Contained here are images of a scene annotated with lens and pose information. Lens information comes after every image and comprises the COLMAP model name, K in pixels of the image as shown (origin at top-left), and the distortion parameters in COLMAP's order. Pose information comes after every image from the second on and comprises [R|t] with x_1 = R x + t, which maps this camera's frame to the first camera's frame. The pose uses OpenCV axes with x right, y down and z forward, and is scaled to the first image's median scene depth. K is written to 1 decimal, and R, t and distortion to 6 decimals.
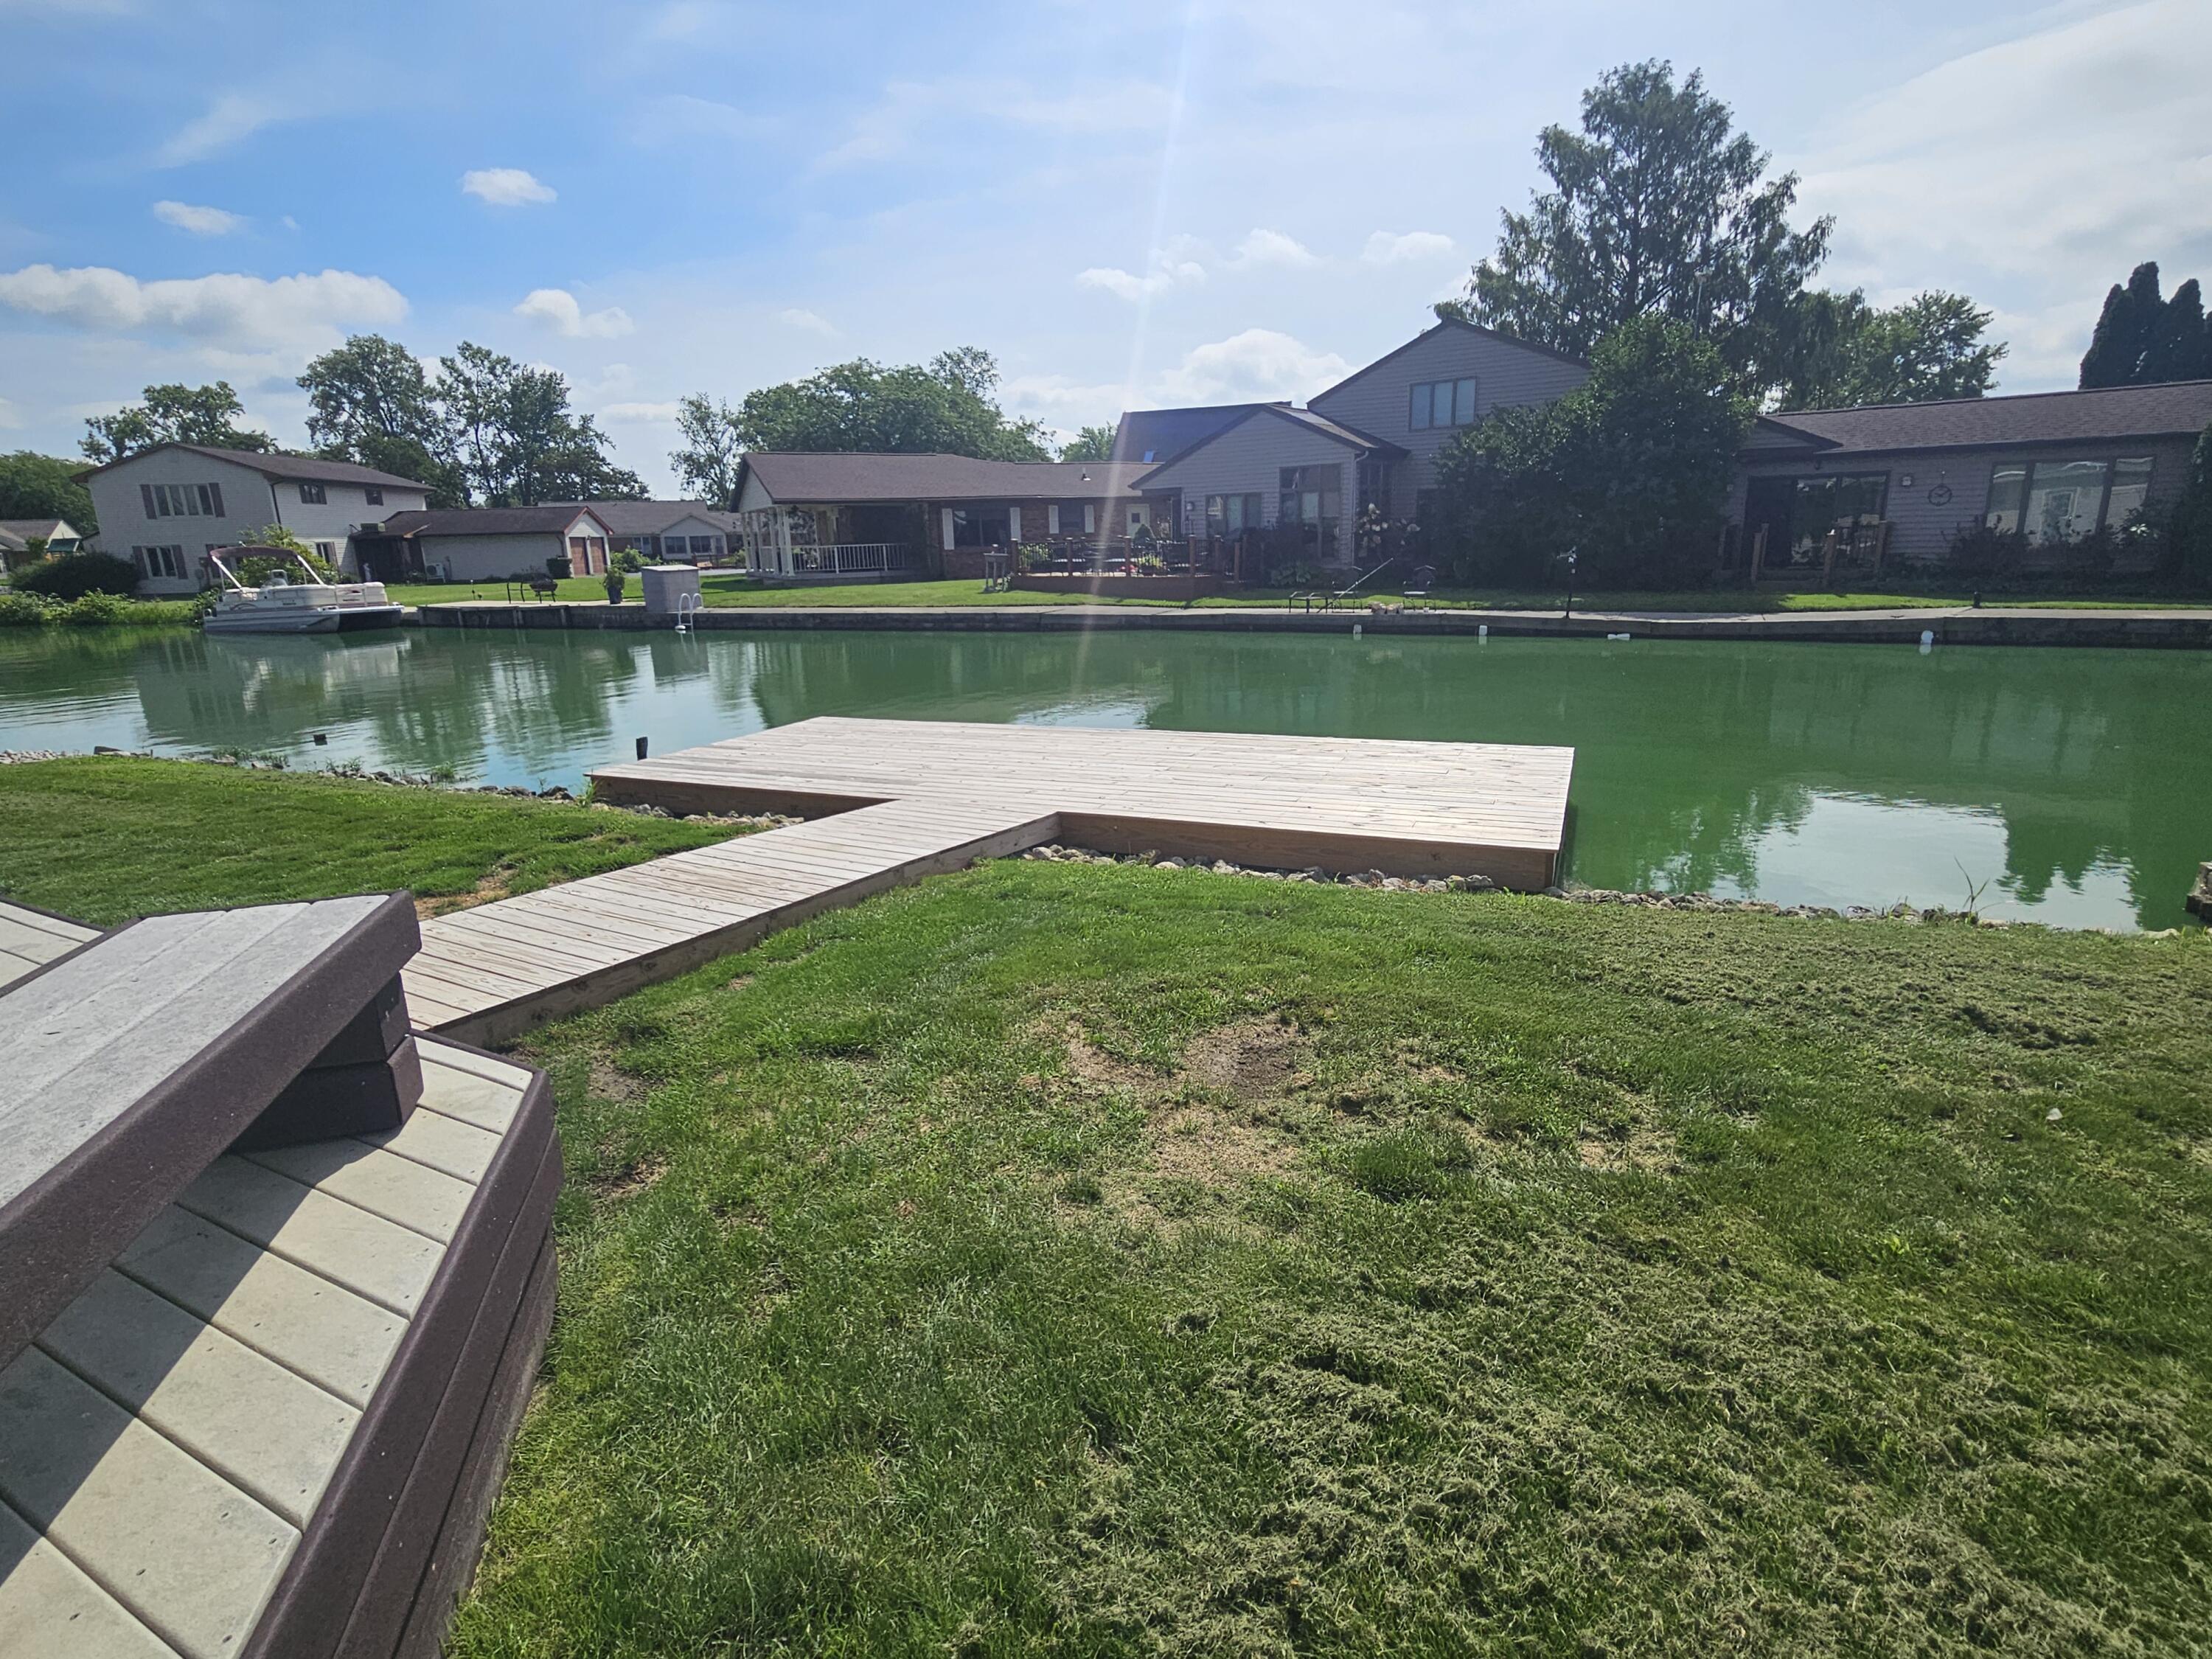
lens RADIAL K [[1113.1, 0, 1113.5], [0, 1113.1, 805.4], [0, 0, 1]] dist [0.000864, 0.000498]
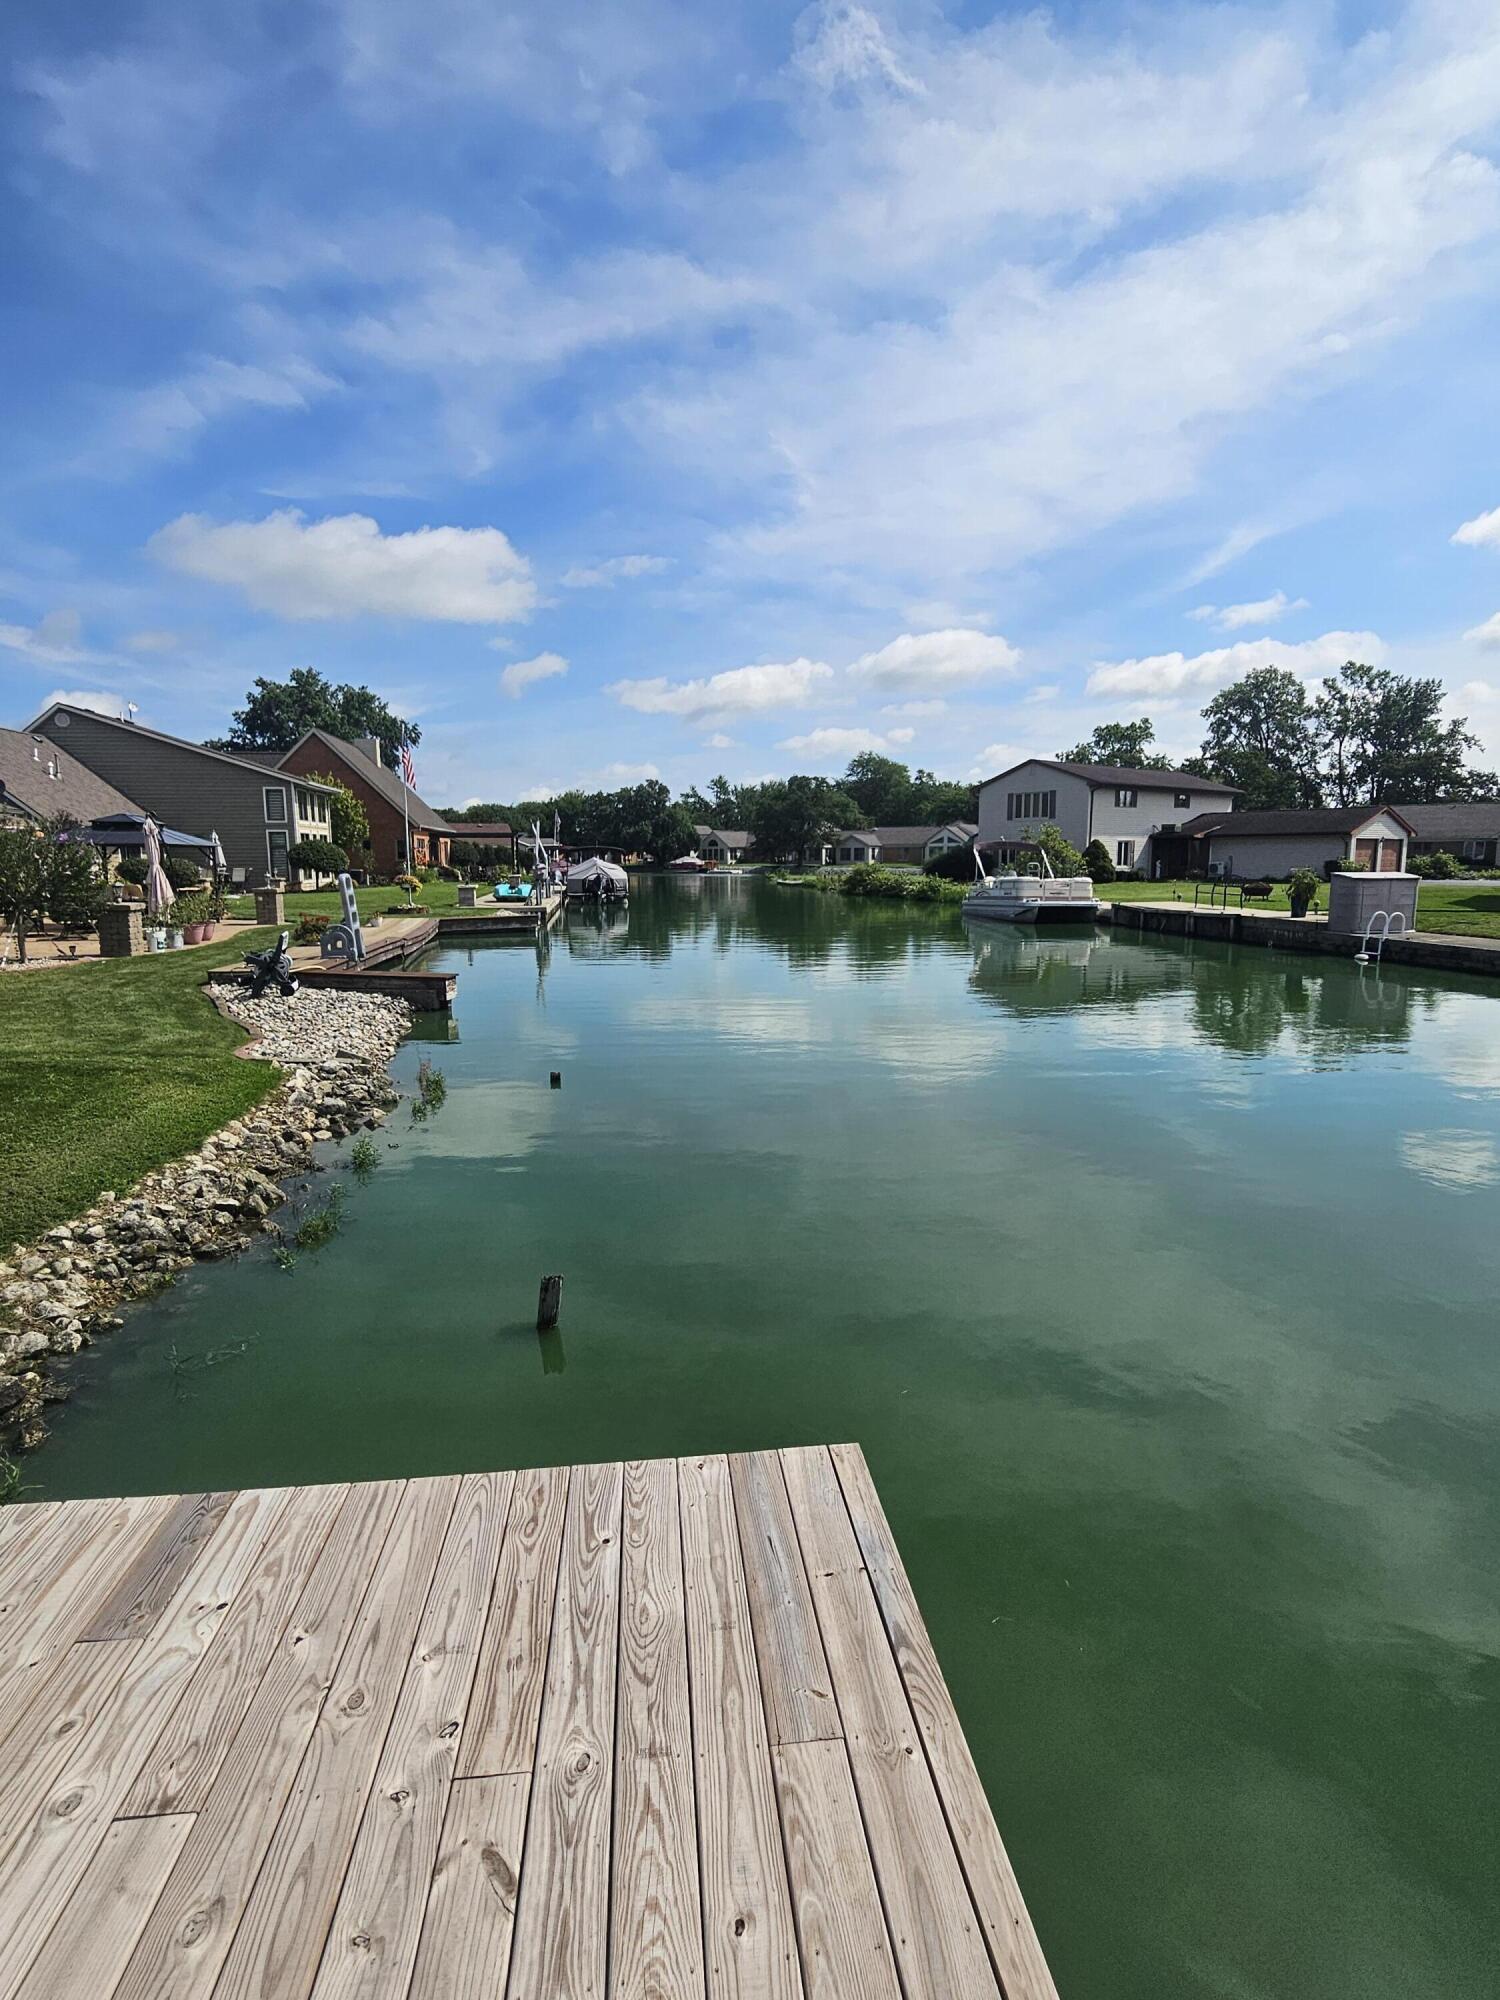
lens RADIAL K [[1014.3, 0, 750.0], [0, 1014.3, 1000.0], [0, 0, 1]] dist [-0.001796, 0.001697]
pose [[0.513400, 0.145236, -0.845770, -0.026576], [-0.213712, 0.976161, 0.037899, -0.054623], [0.831113, 0.161293, 0.532200, 0.245506]]
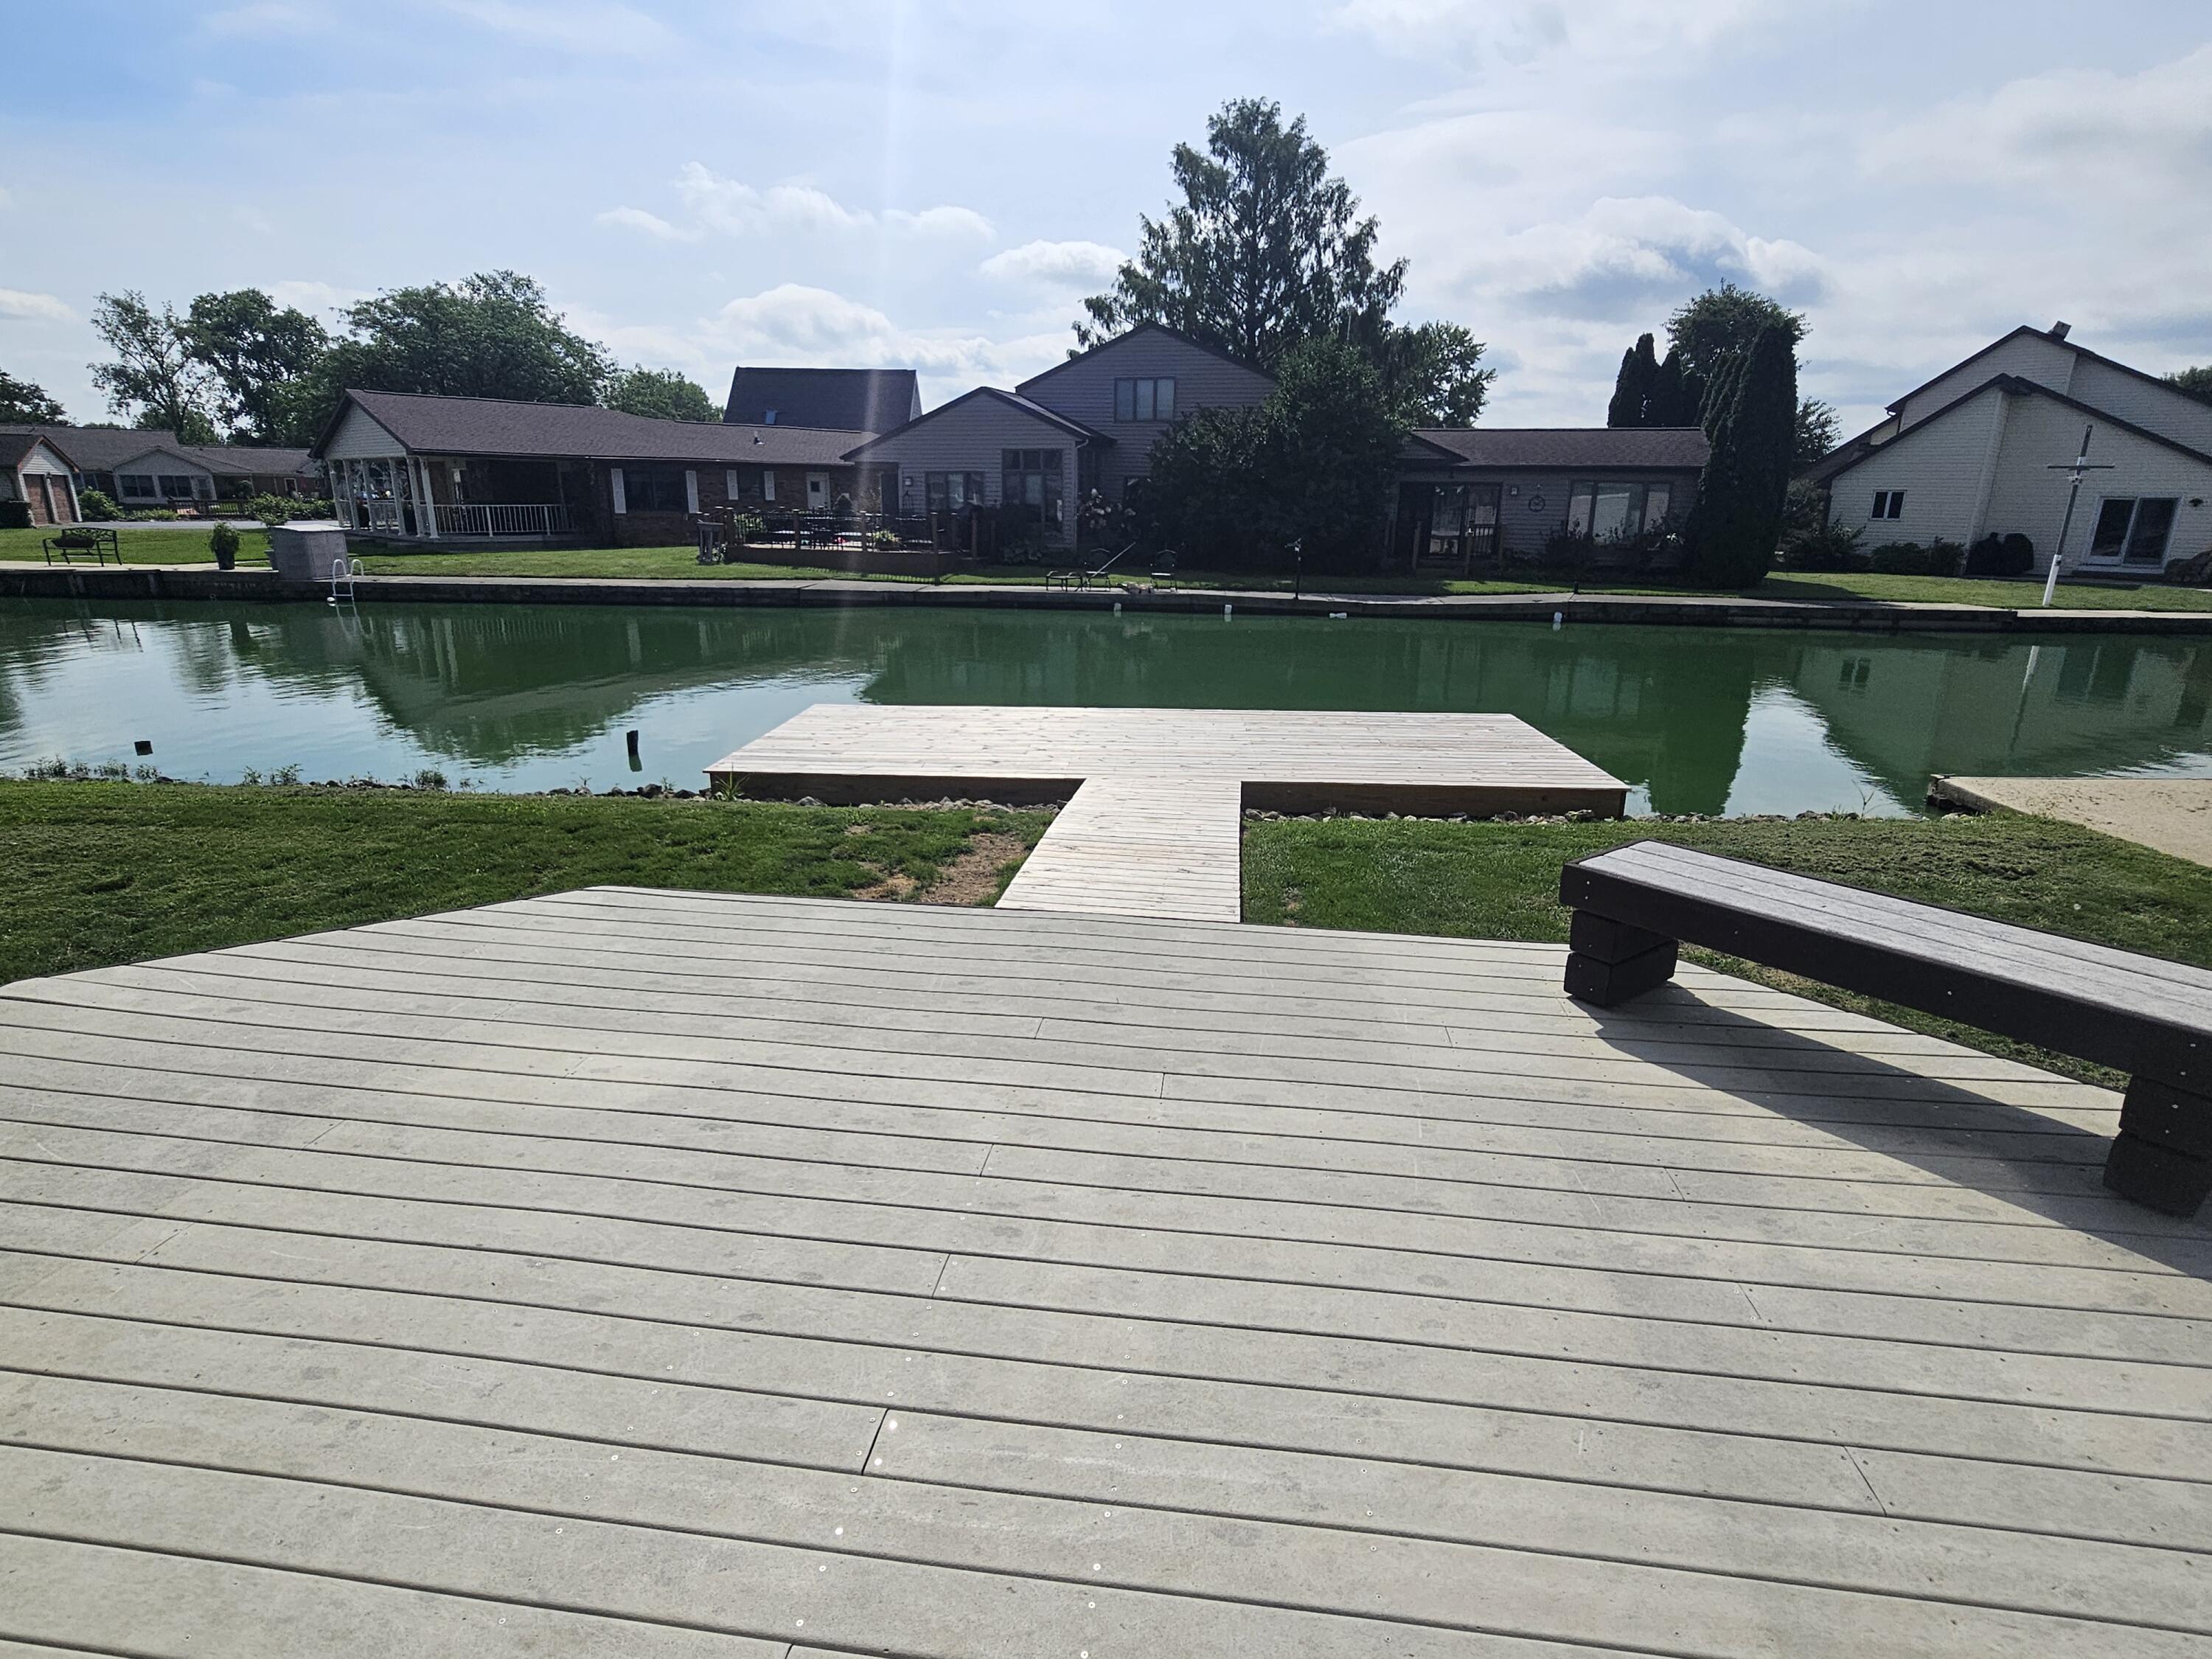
lens RADIAL K [[1113.1, 0, 1113.5], [0, 1113.1, 805.4], [0, 0, 1]] dist [0.000864, 0.000498]
pose [[0.931125, -0.060935, 0.359574, -0.112103], [0.049719, 0.997947, 0.040367, -0.004150], [-0.361295, -0.019710, 0.932243, -0.016968]]
